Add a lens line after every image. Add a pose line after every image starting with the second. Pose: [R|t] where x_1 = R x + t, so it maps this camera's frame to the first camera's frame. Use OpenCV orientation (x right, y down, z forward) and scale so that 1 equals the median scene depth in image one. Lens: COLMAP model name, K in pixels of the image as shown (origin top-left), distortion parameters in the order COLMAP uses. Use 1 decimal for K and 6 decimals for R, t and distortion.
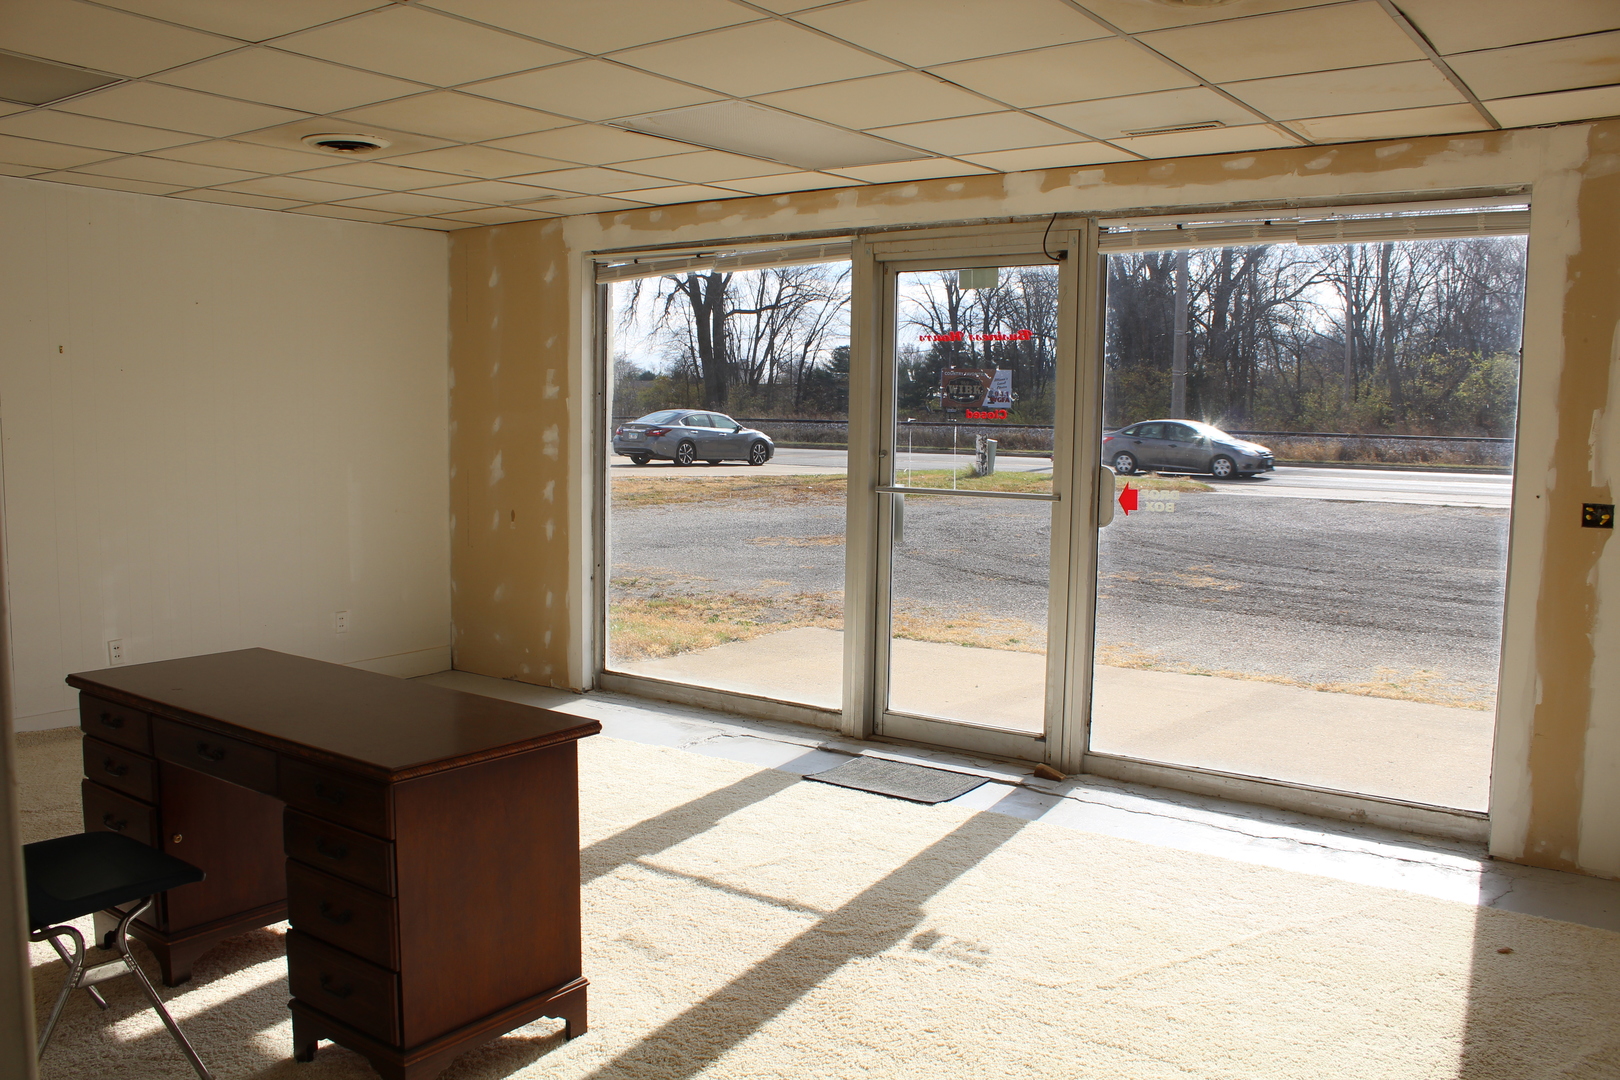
lens RADIAL K [[1354.0, 0, 809.9], [0, 1354.0, 539.7], [0, 0, 1]] dist [-0.162605, 0.142777]
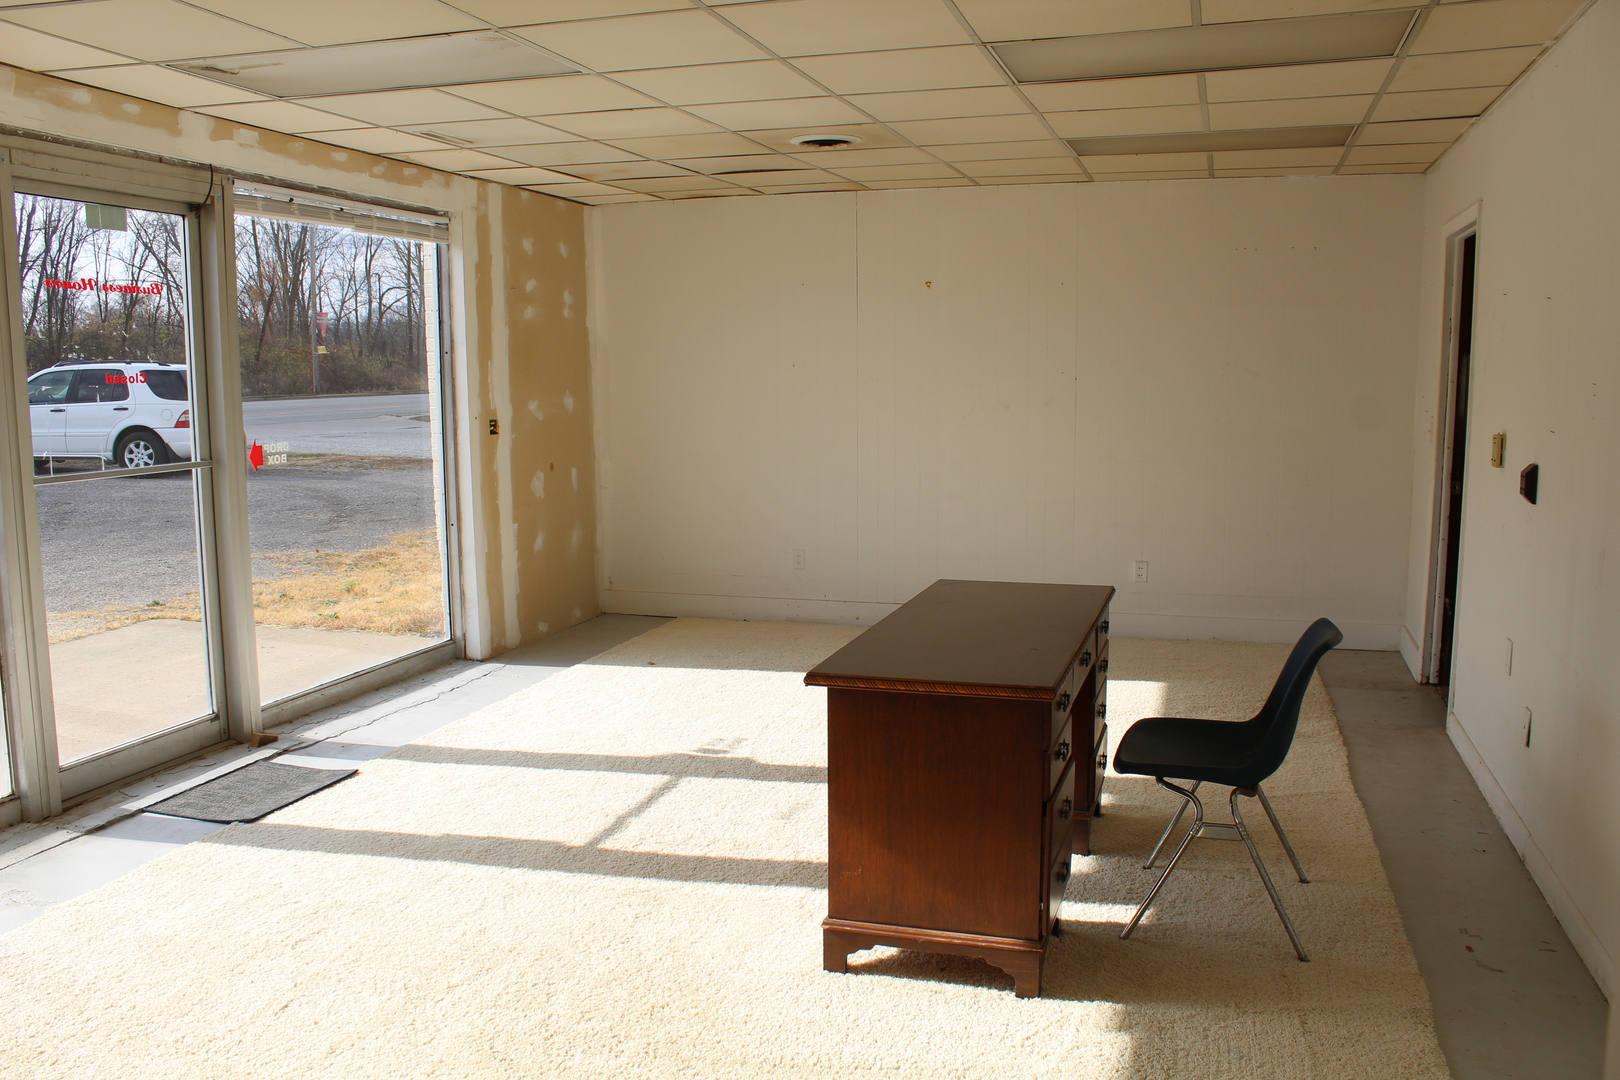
lens RADIAL K [[1354.0, 0, 811.1], [0, 1354.0, 544.1], [0, 0, 1]] dist [-0.162605, 0.142777]
pose [[-0.320493, -0.131761, 0.938042, -0.886292], [0.092639, 0.981172, 0.169470, -0.098643], [-0.942710, 0.141213, -0.302252, 0.937408]]
